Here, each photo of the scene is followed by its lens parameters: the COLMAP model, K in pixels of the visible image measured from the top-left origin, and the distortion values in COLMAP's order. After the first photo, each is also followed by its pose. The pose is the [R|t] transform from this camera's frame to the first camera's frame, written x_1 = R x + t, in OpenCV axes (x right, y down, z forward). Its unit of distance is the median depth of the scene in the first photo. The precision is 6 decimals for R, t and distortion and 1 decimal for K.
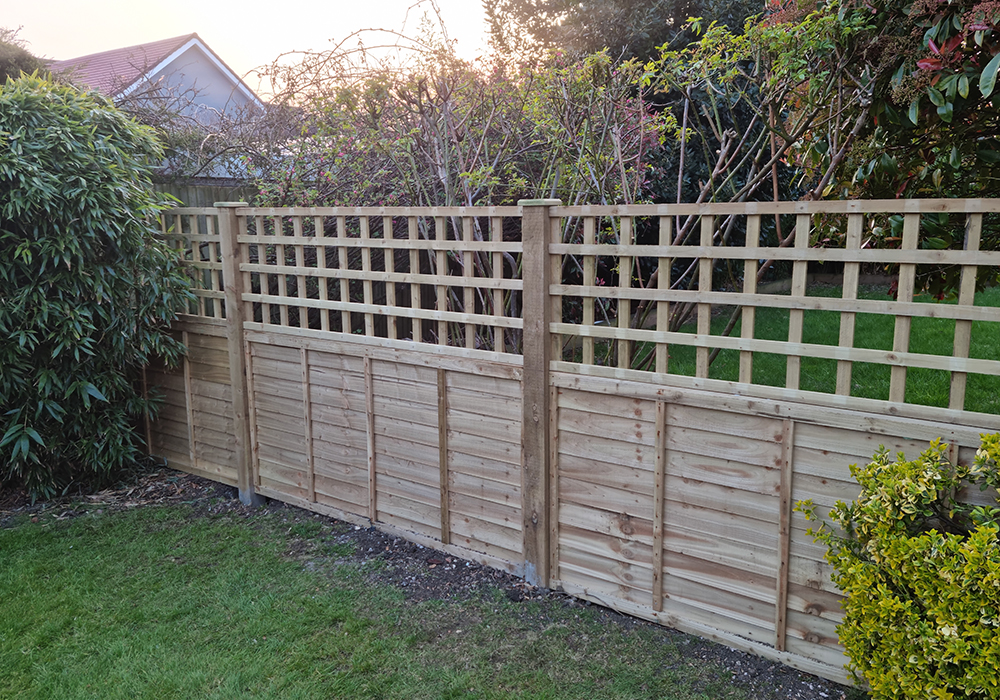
lens RADIAL K [[898.6, 0, 496.7], [0, 898.6, 360.3], [0, 0, 1]] dist [0.138284, -0.272204]
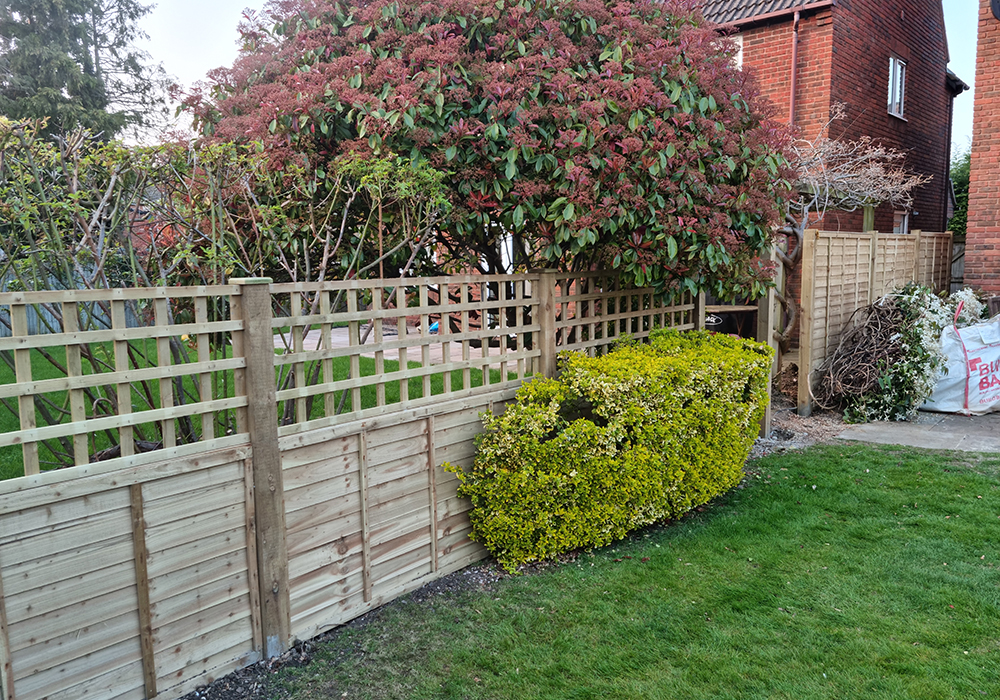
lens RADIAL K [[792.2, 0, 500.0], [0, 792.2, 350.0], [0, 0, 1]] dist [0.001931, 0.000866]
pose [[-0.013277, -0.083469, 0.996422, -0.723773], [0.204146, 0.975294, 0.084420, -0.096015], [-0.978850, 0.204536, 0.004091, 0.608809]]
